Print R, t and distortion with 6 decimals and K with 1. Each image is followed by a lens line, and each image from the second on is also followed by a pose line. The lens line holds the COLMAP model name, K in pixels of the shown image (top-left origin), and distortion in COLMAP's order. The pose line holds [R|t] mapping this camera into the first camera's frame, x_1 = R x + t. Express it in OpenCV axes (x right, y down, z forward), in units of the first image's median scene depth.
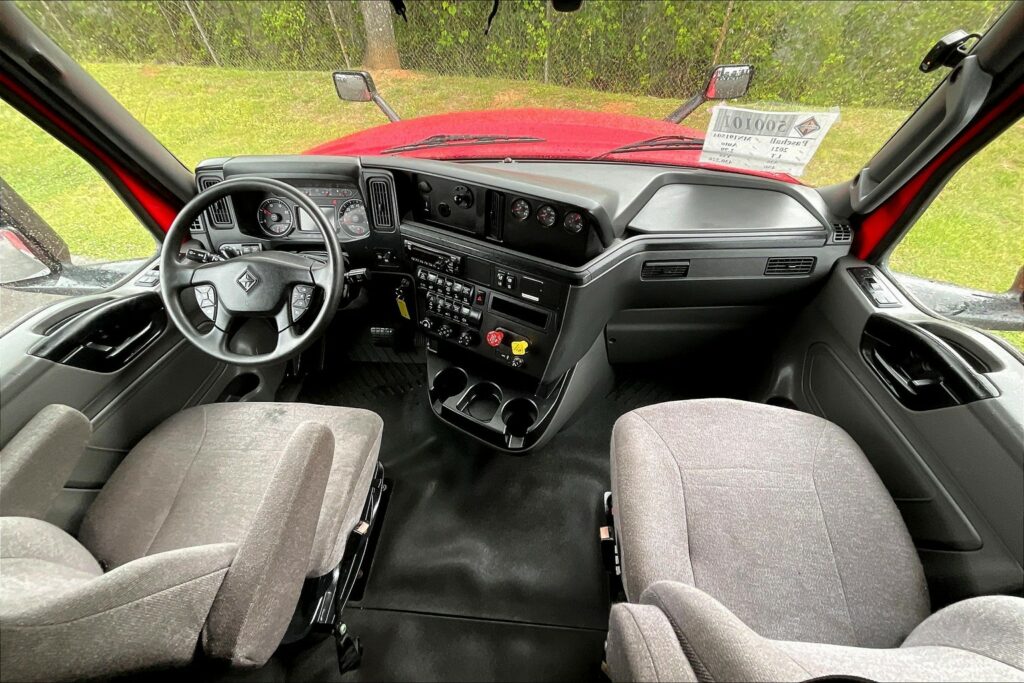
lens RADIAL K [[418.4, 0, 516.9], [0, 418.4, 343.8], [0, 0, 1]] dist [-0.002175, 0.002748]
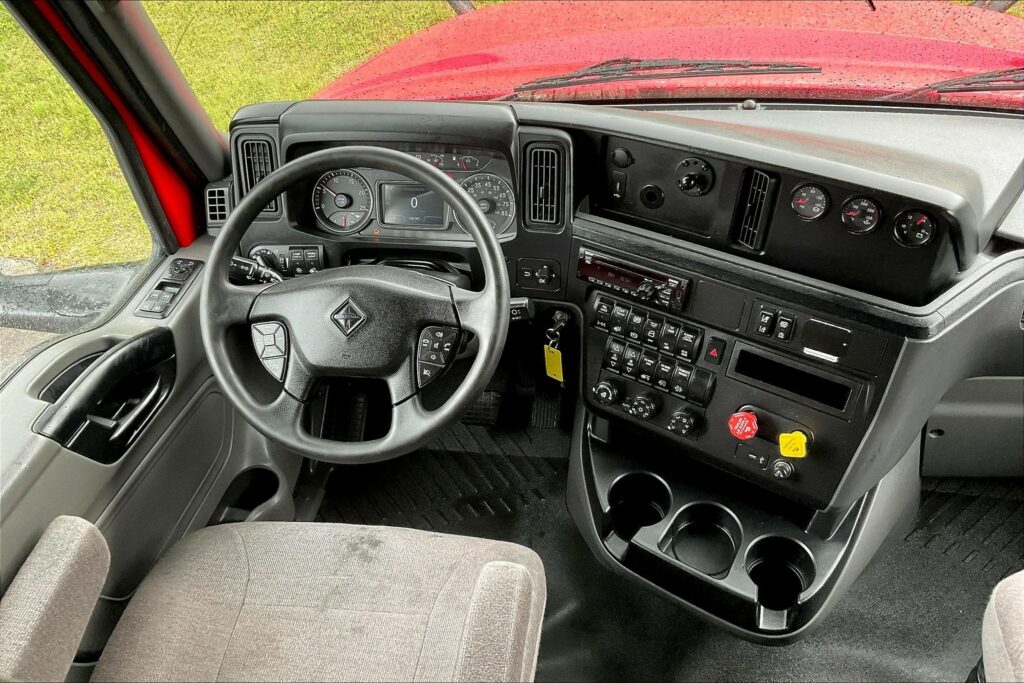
lens RADIAL K [[853.2, 0, 524.7], [0, 853.2, 338.7], [0, 0, 1]] dist [0.092548, -0.171092]
pose [[0.996633, 0.025978, -0.077770, -0.259132], [-0.032311, 0.996164, -0.081323, -0.025122], [0.075360, 0.083562, 0.993649, -0.169297]]
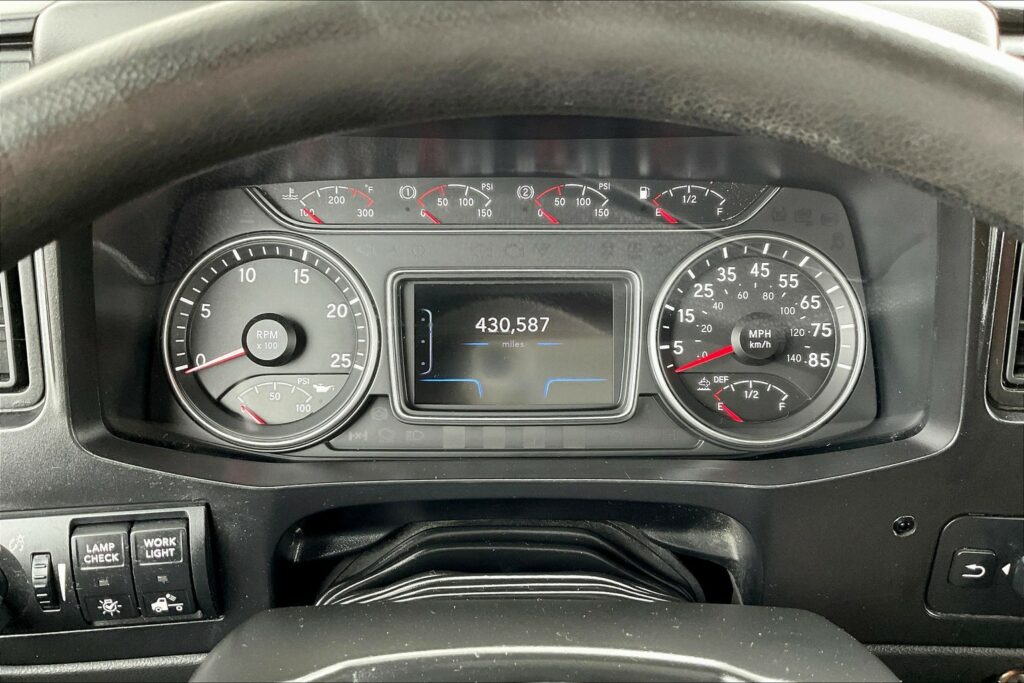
lens RADIAL K [[853.2, 0, 520.4], [0, 853.2, 343.5], [0, 0, 1]] dist [0.092548, -0.171092]
pose [[0.995117, -0.020714, 0.096500, -0.578381], [0.043332, 0.970153, -0.238592, -0.239738], [-0.088677, 0.241608, 0.966314, 0.735327]]
